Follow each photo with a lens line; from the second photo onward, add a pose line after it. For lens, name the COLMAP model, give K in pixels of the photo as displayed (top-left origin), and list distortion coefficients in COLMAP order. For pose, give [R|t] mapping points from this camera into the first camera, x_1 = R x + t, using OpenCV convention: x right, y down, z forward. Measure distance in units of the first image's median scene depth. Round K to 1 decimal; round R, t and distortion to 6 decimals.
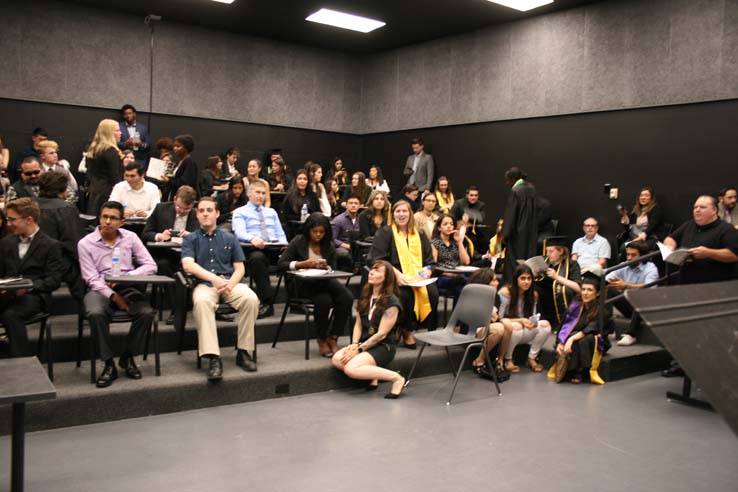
lens RADIAL K [[760.0, 0, 369.0], [0, 760.0, 246.0], [0, 0, 1]] dist [-0.079057, 0.007870]
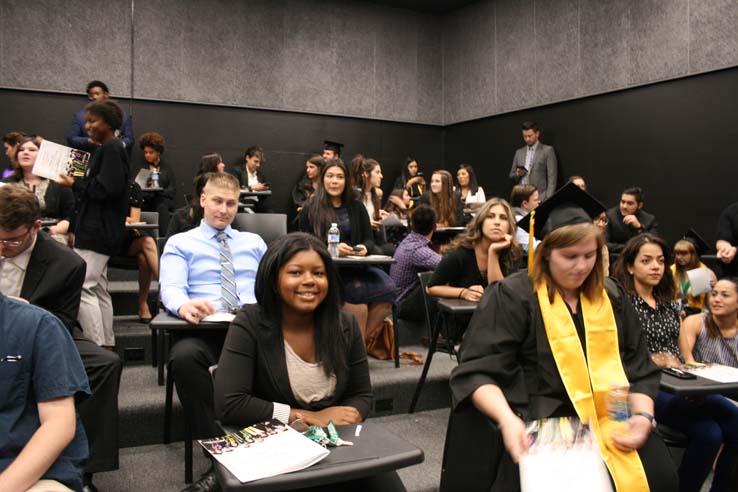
lens RADIAL K [[760.0, 0, 369.0], [0, 760.0, 246.0], [0, 0, 1]] dist [-0.079057, 0.007870]
pose [[0.993358, -0.027314, -0.111777, -0.004579], [0.023577, 0.999122, -0.034620, -0.014886], [0.112624, 0.031754, 0.993130, 0.340281]]
